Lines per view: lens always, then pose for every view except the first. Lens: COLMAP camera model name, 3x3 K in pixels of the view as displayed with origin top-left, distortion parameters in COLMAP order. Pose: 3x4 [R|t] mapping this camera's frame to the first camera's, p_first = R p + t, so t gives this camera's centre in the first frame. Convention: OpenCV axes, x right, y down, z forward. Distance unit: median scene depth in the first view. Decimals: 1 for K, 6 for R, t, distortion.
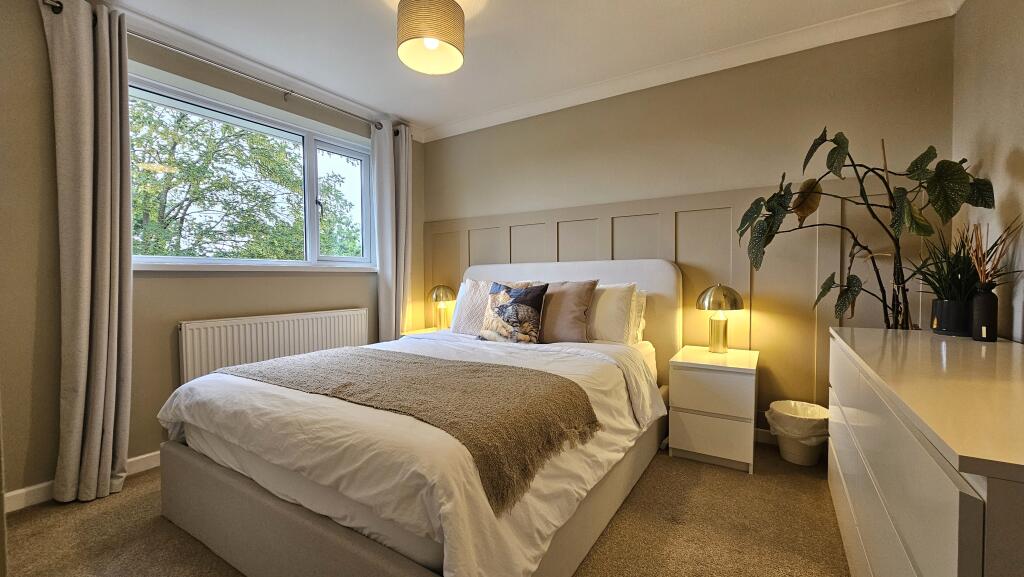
lens RADIAL K [[417.8, 0, 510.3], [0, 417.8, 291.0], [0, 0, 1]] dist [-0.001155, -0.001202]
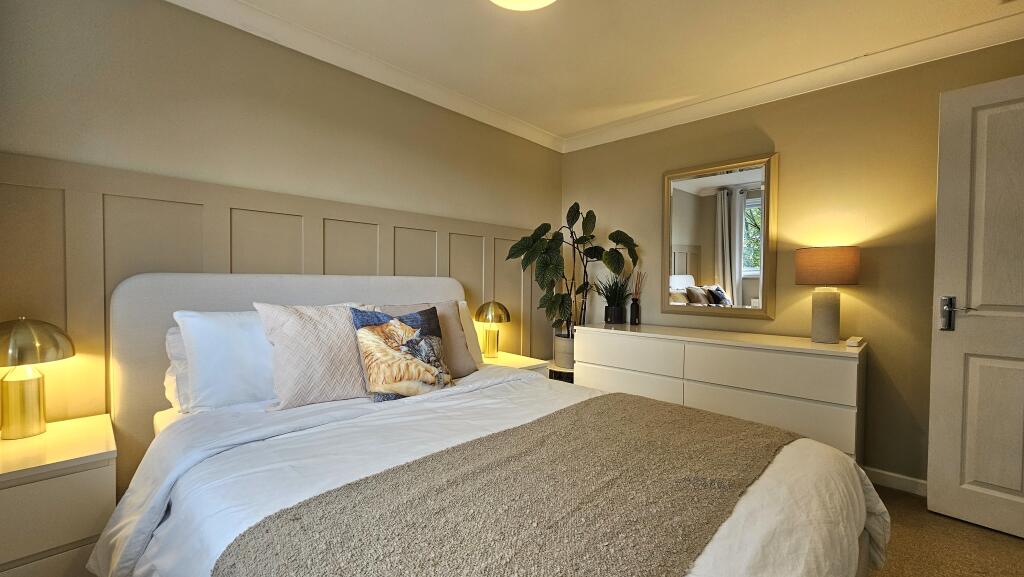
lens RADIAL K [[417.8, 0, 510.3], [0, 417.8, 291.0], [0, 0, 1]] dist [-0.001155, -0.001202]
pose [[0.202033, -0.010157, 0.979326, -0.678222], [0.017977, 0.999816, 0.006660, -0.051472], [-0.979214, 0.016260, 0.202178, 0.710713]]
